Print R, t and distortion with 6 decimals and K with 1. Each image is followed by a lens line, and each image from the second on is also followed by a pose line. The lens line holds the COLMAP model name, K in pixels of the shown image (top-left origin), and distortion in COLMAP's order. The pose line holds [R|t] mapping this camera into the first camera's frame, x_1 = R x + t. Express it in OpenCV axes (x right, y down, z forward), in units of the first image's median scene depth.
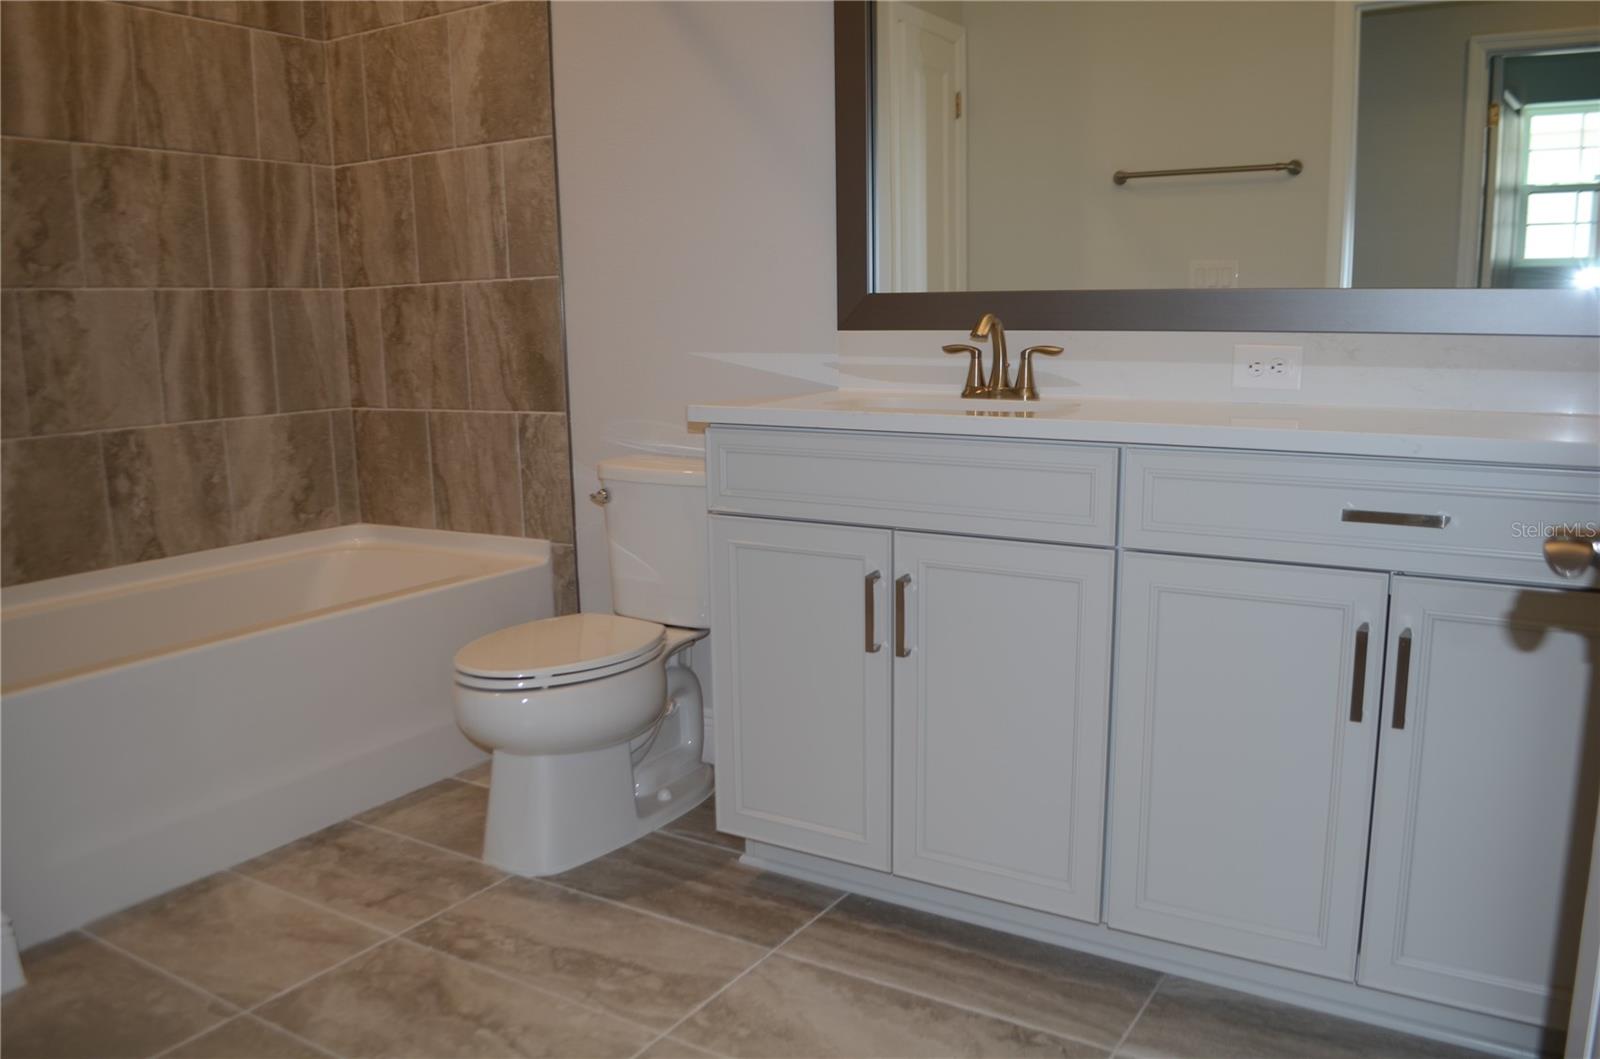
lens RADIAL K [[1267.9, 0, 815.6], [0, 1267.9, 536.1], [0, 0, 1]] dist [-0.081524, 0.005701]
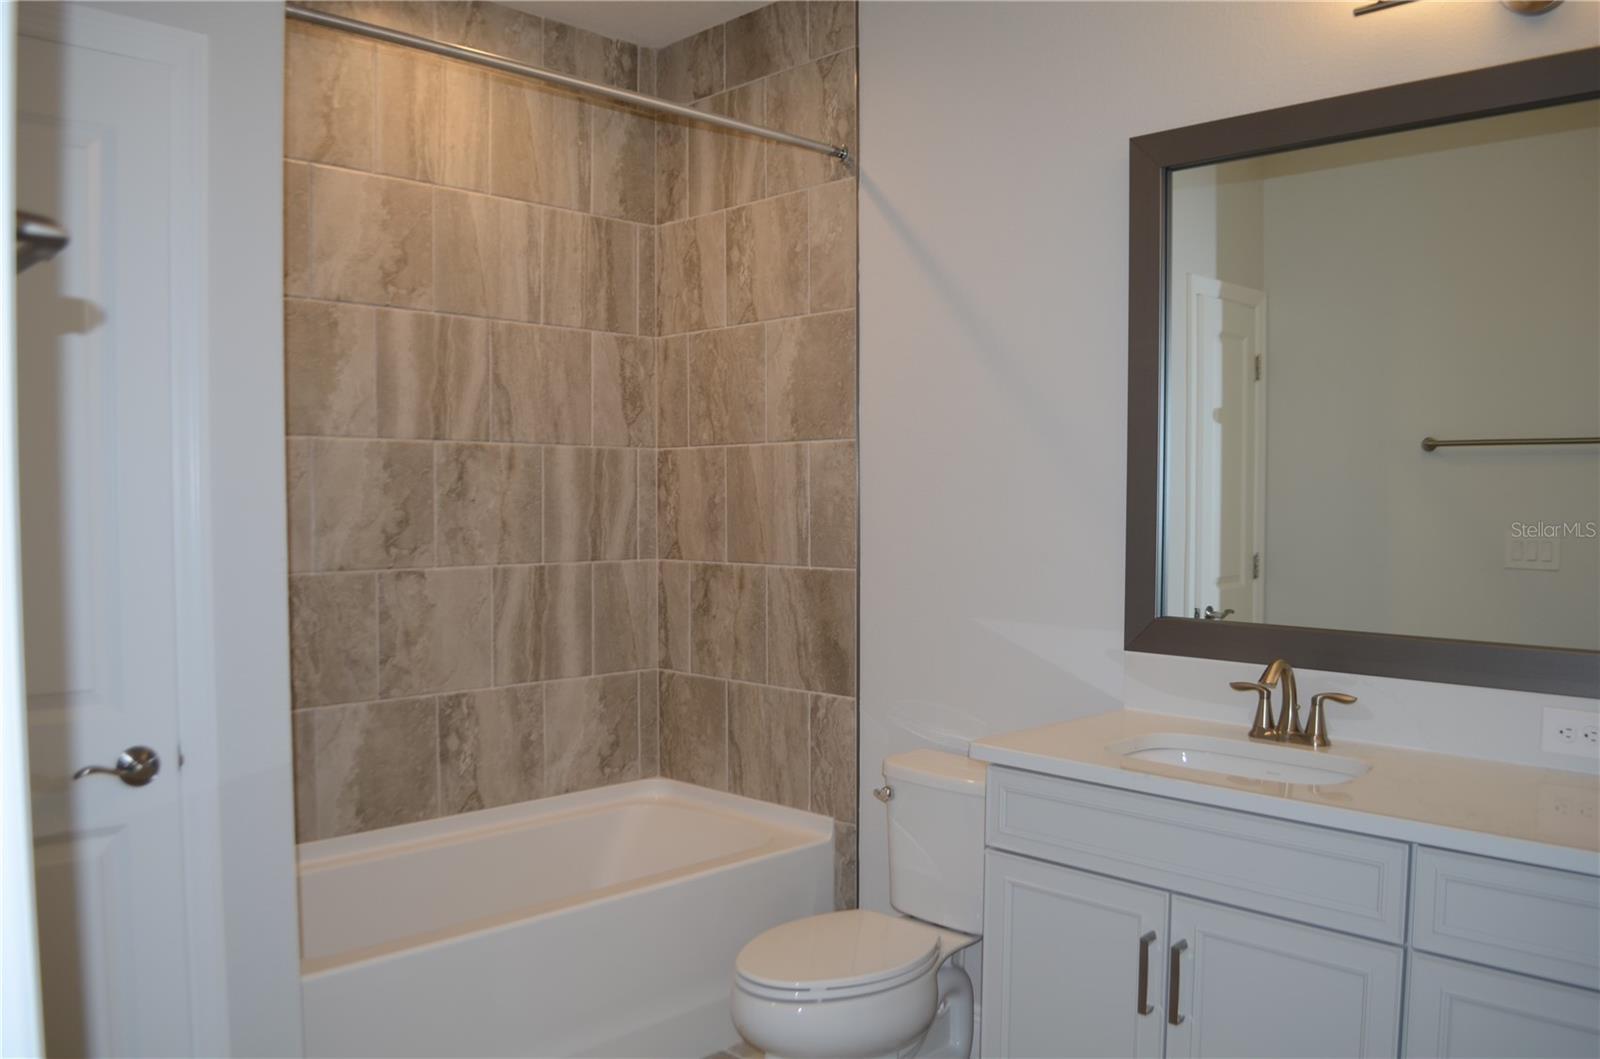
lens RADIAL K [[1267.9, 0, 813.3], [0, 1267.9, 527.3], [0, 0, 1]] dist [-0.081524, 0.005701]
pose [[0.972646, 0.028263, -0.230566, 0.004637], [-0.060390, 0.989208, -0.133497, -0.099588], [0.224304, 0.143769, 0.963856, -0.034529]]
